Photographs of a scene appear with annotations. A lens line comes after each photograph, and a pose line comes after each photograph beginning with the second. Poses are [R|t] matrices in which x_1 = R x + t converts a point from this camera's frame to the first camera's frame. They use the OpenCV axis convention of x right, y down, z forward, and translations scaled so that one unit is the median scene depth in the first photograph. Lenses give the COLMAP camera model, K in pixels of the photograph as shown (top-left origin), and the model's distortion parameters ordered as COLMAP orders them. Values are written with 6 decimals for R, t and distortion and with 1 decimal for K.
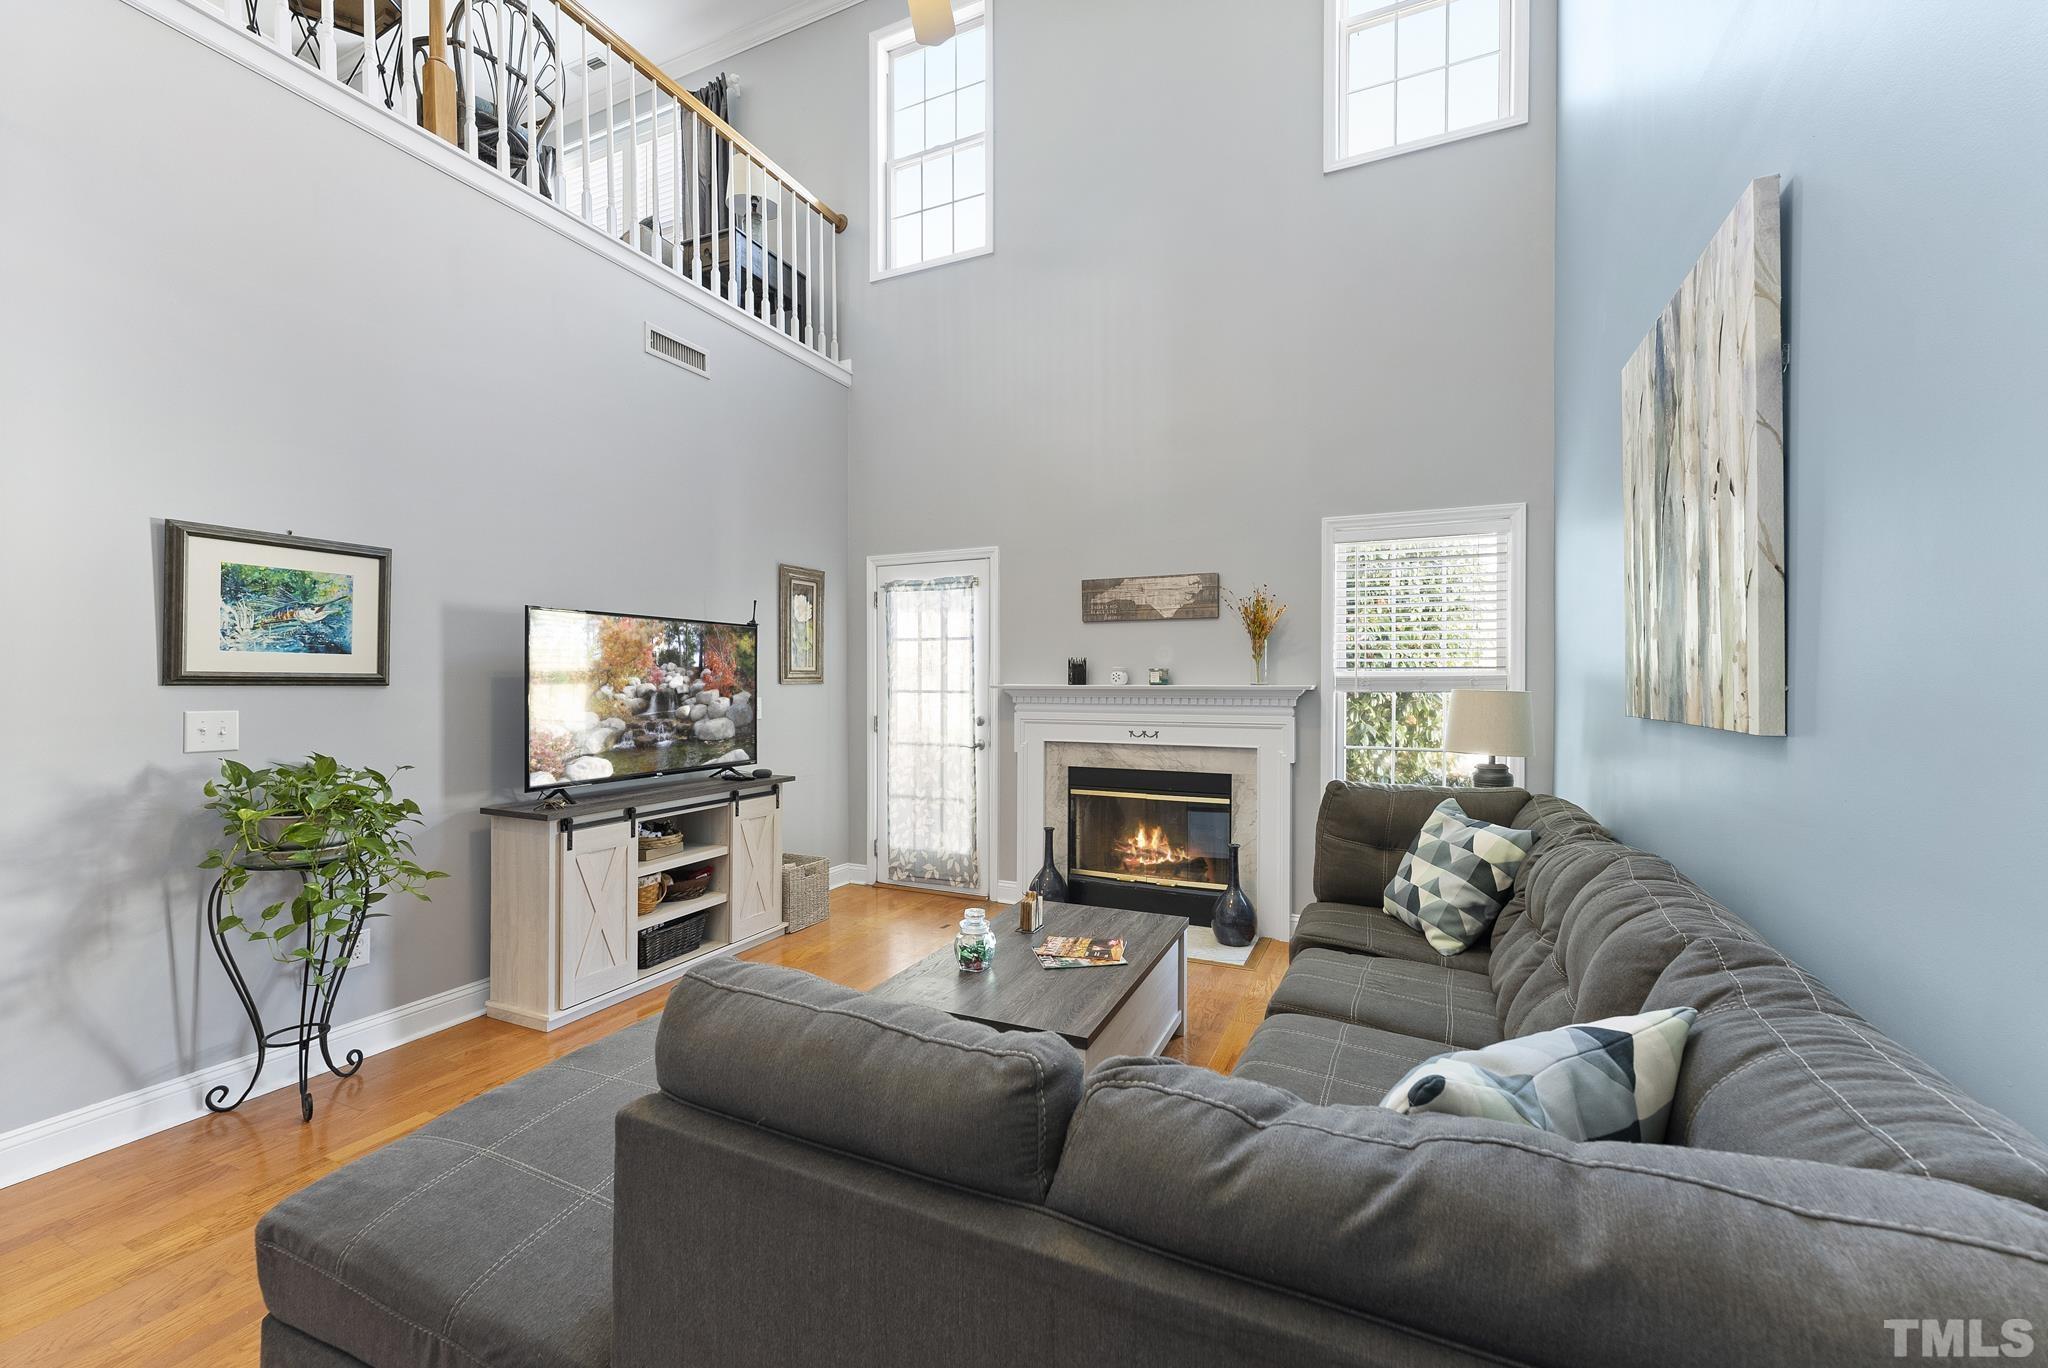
lens RADIAL K [[836.6, 0, 1027.7], [0, 836.6, 682.9], [0, 0, 1]] dist [-0.005342, -0.000372]
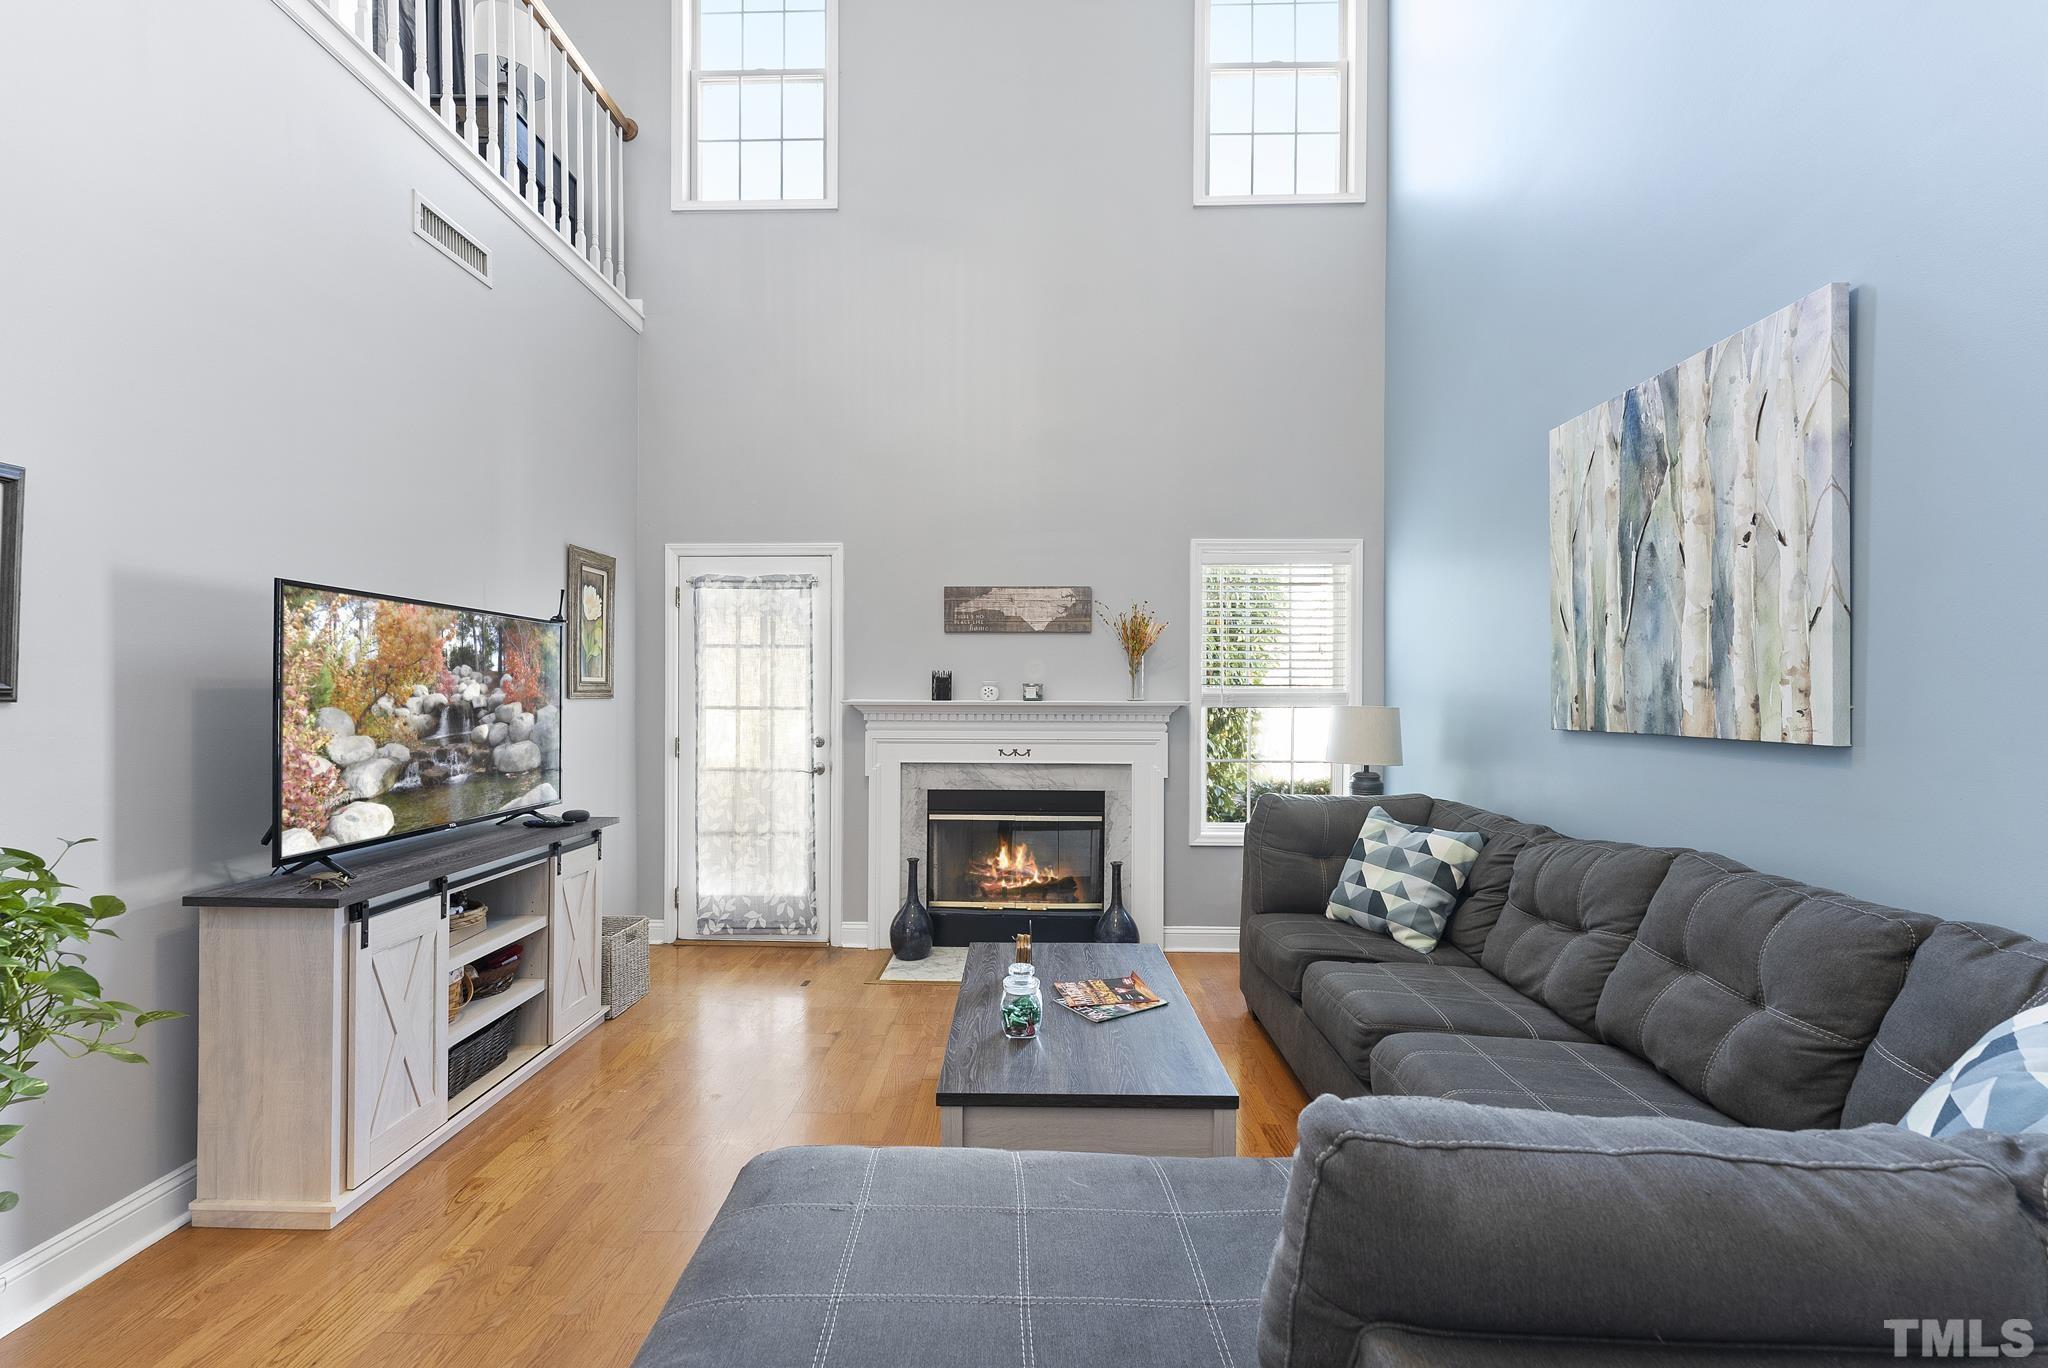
lens RADIAL K [[836.6, 0, 1007.8], [0, 836.6, 694.6], [0, 0, 1]] dist [-0.005342, -0.000372]
pose [[0.916132, 0.007598, 0.400804, -0.283237], [-0.005631, 0.999966, -0.006085, 0.002022], [-0.400836, 0.003318, 0.916144, 0.154326]]
